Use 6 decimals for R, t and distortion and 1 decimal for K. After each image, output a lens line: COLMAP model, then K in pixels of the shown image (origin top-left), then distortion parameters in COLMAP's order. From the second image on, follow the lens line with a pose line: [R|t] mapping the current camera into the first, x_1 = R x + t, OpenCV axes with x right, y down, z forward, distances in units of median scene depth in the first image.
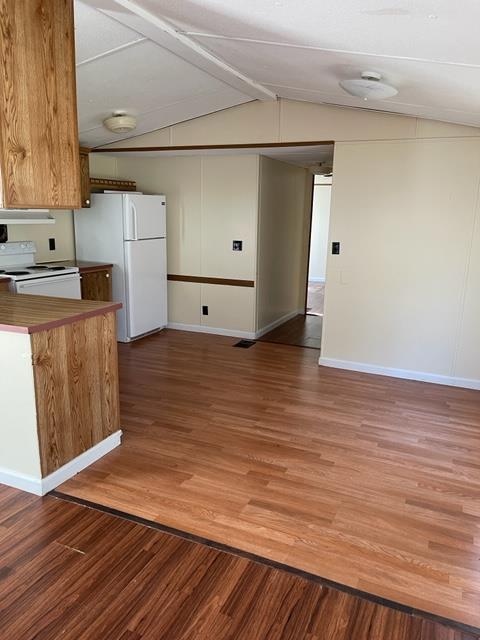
lens RADIAL K [[480.8, 0, 241.2], [0, 480.8, 321.4], [0, 0, 1]] dist [0.056942, -0.001252]
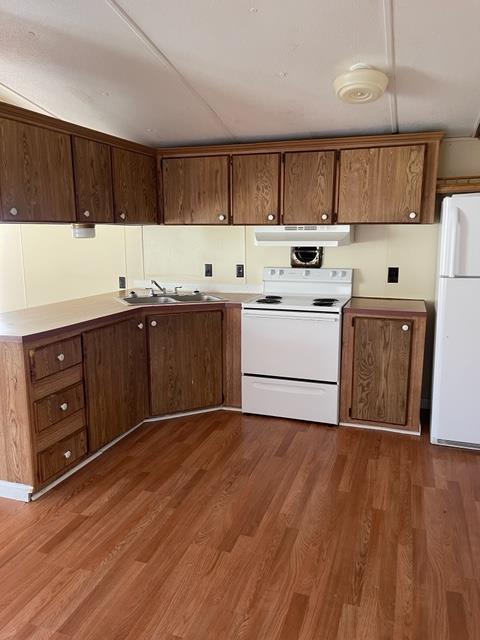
lens RADIAL K [[480.8, 0, 239.6], [0, 480.8, 319.3], [0, 0, 1]] dist [0.056942, -0.001252]
pose [[0.081355, 0.149787, -0.985366, 0.499270], [-0.211773, 0.968666, 0.129764, -0.212018], [0.973927, 0.198117, 0.110527, 1.056308]]
